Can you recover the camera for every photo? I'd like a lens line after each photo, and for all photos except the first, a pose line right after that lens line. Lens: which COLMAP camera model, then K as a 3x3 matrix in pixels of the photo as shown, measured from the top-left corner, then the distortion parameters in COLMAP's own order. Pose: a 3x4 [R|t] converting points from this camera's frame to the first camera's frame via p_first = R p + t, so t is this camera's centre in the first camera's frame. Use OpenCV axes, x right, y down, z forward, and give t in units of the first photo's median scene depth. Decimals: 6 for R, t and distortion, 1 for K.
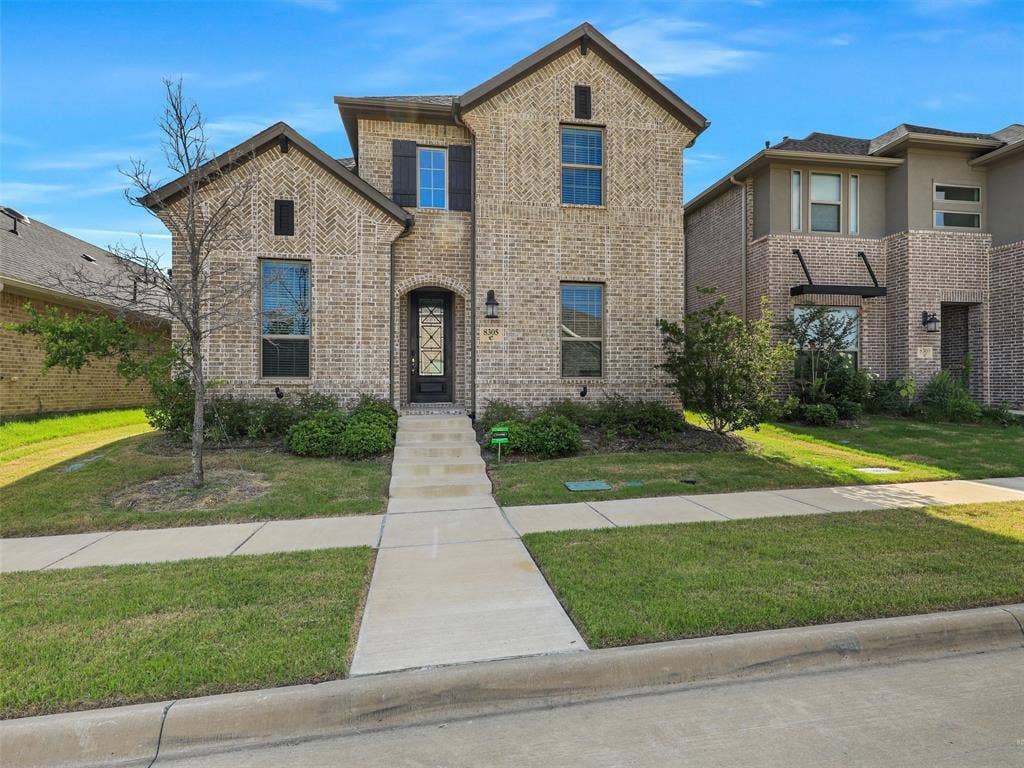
lens RADIAL K [[455.4, 0, 511.3], [0, 455.4, 388.4], [0, 0, 1]] dist [0.002815, -0.000122]
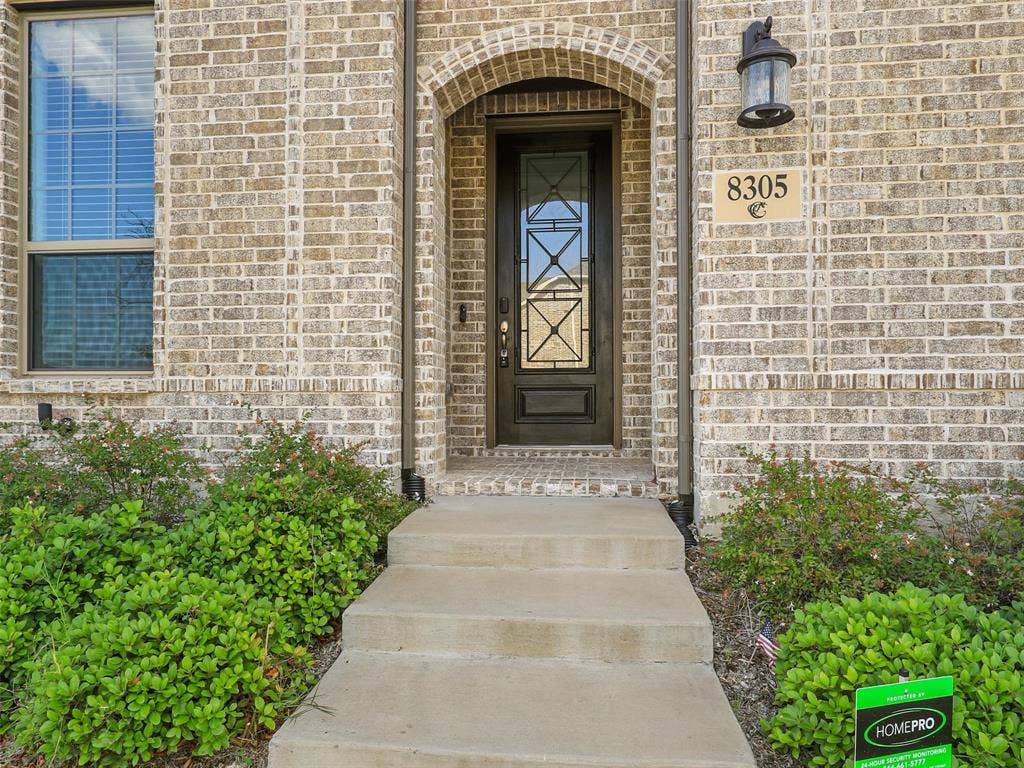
lens RADIAL K [[698.2, 0, 512.0], [0, 698.2, 384.0], [0, 0, 1]] dist [0.009209, 0.002212]
pose [[0.958054, -0.005855, -0.286528, -0.064614], [-0.000933, 0.999722, -0.023549, -0.003996], [0.286586, 0.022829, 0.957782, 0.589929]]
